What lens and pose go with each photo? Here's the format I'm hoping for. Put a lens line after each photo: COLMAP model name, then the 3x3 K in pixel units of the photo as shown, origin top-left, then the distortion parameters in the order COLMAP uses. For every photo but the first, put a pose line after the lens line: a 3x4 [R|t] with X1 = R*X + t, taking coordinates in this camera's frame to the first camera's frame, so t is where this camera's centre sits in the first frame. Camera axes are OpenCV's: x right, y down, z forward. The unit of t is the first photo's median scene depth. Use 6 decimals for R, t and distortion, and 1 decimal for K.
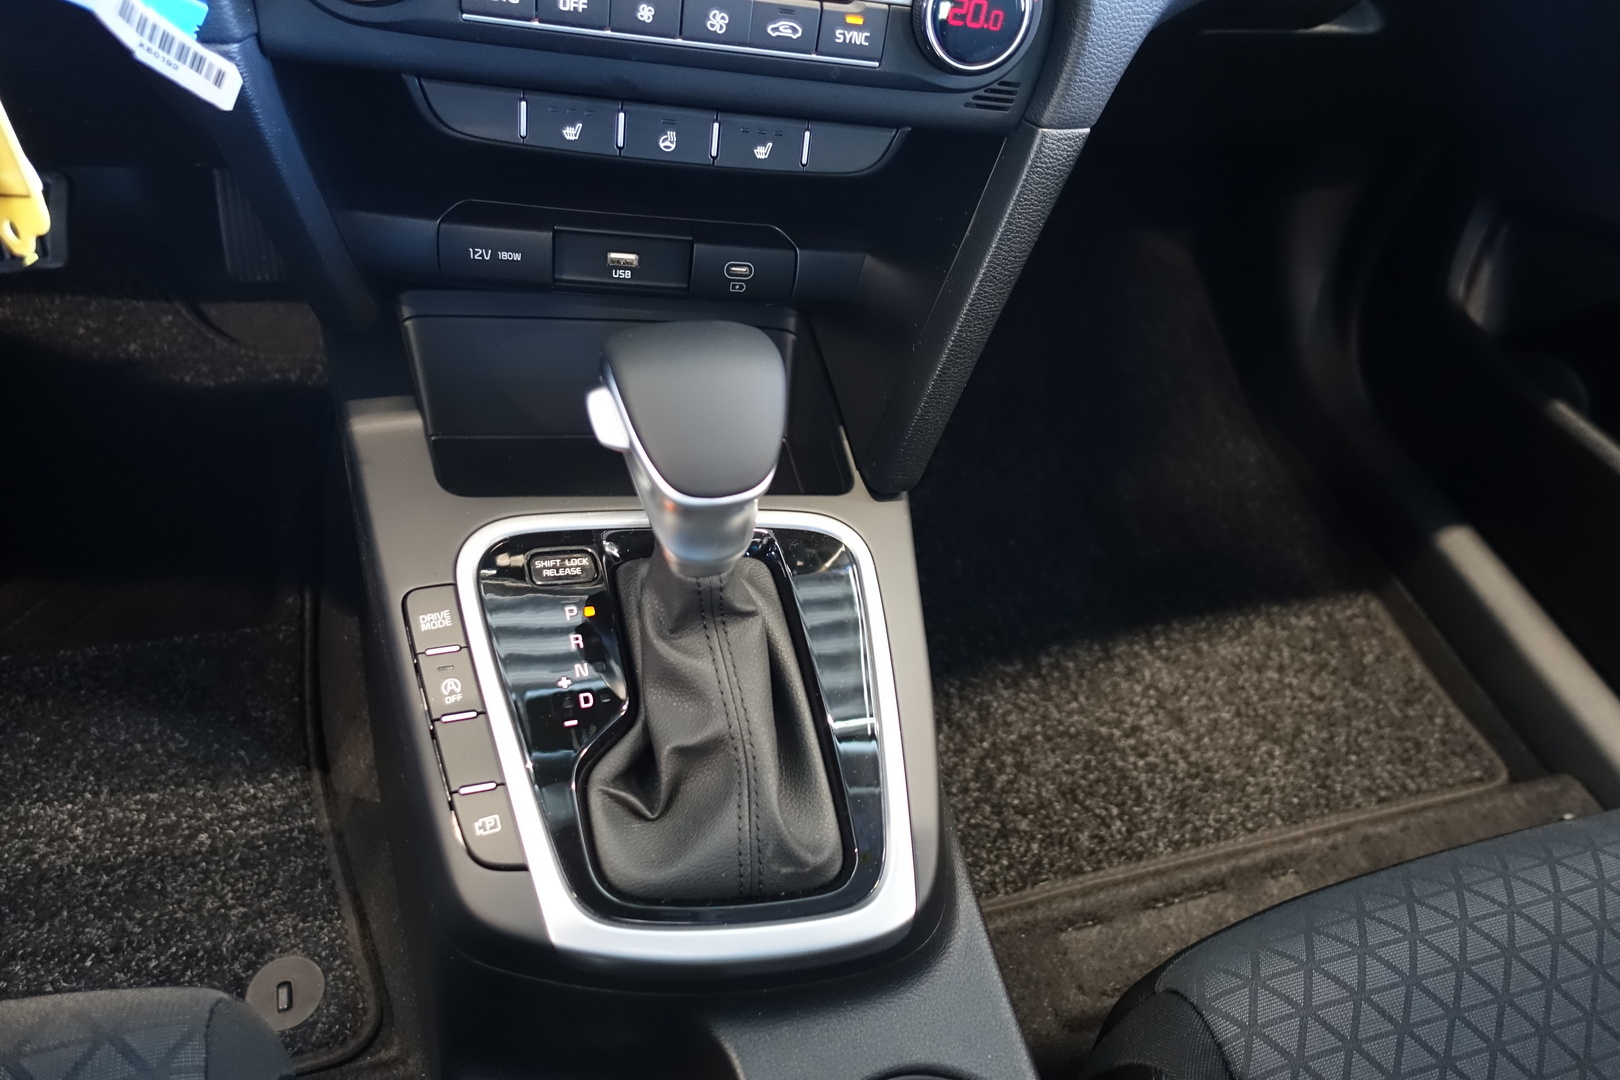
lens RADIAL K [[1110.0, 0, 814.2], [0, 1110.0, 538.0], [0, 0, 1]] dist [0.001523, -0.005901]
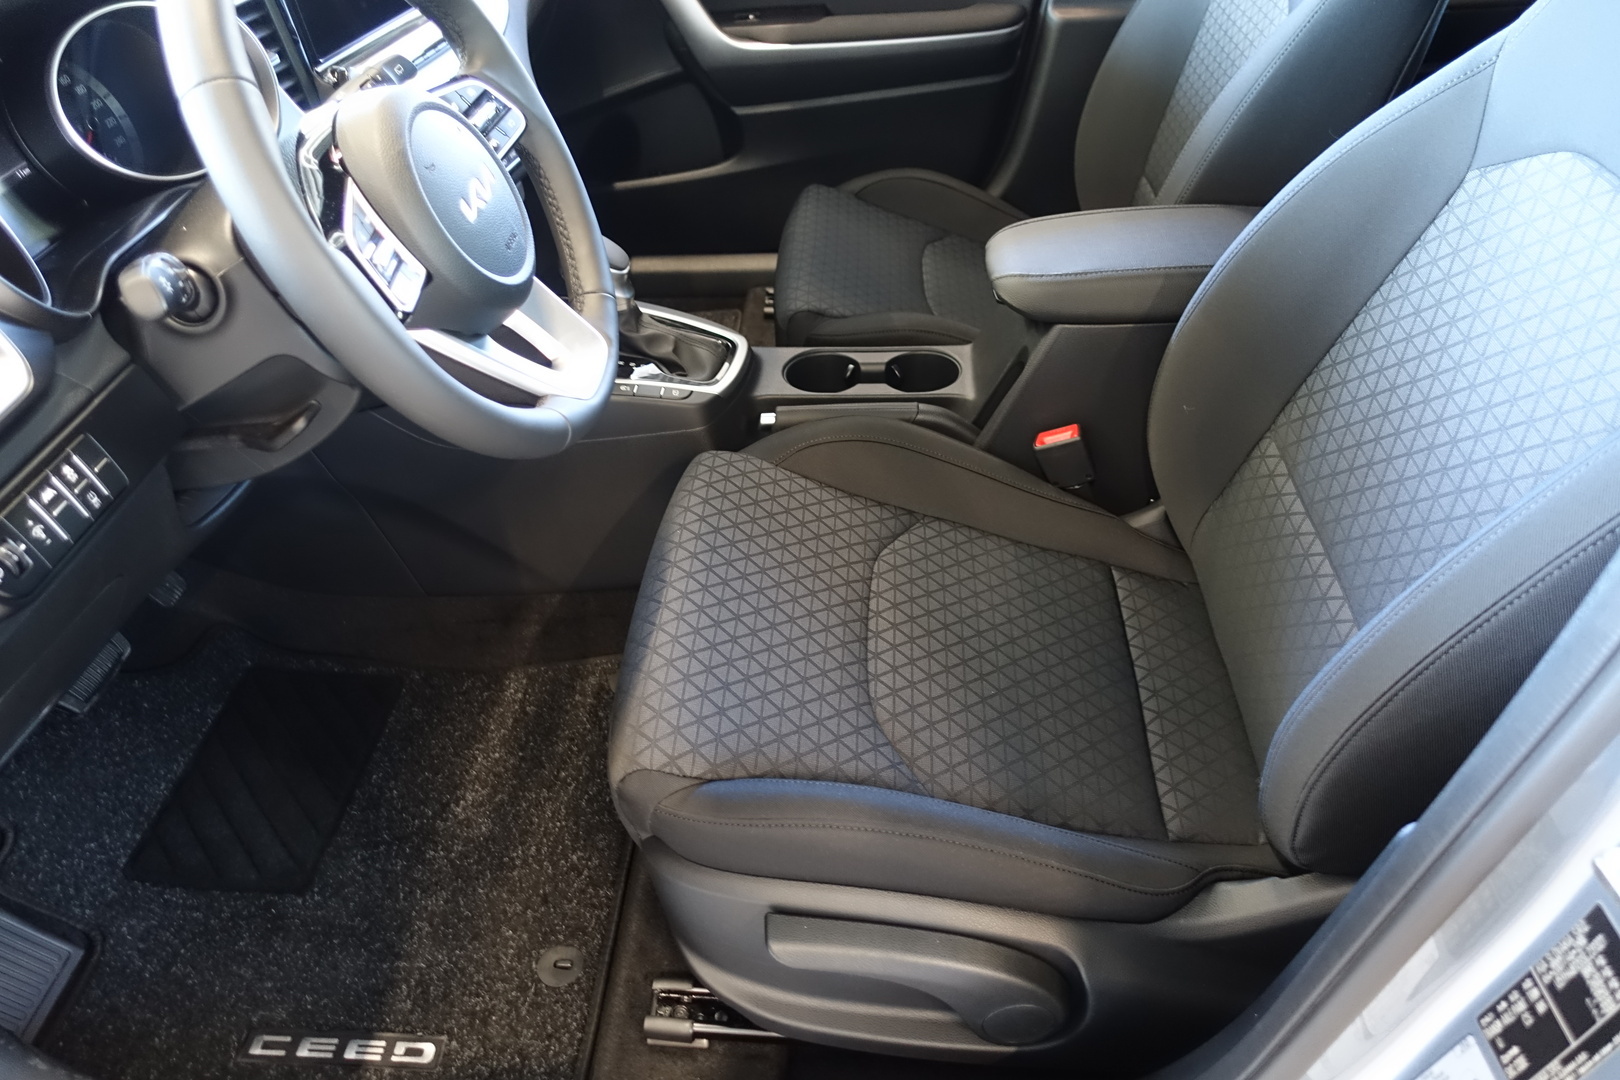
lens RADIAL K [[1110.0, 0, 811.6], [0, 1110.0, 544.3], [0, 0, 1]] dist [0.001523, -0.005901]
pose [[0.322937, -0.734653, 0.596655, -2.089948], [0.775079, 0.567071, 0.278718, -0.056506], [-0.543106, 0.372446, 0.752542, -1.208727]]
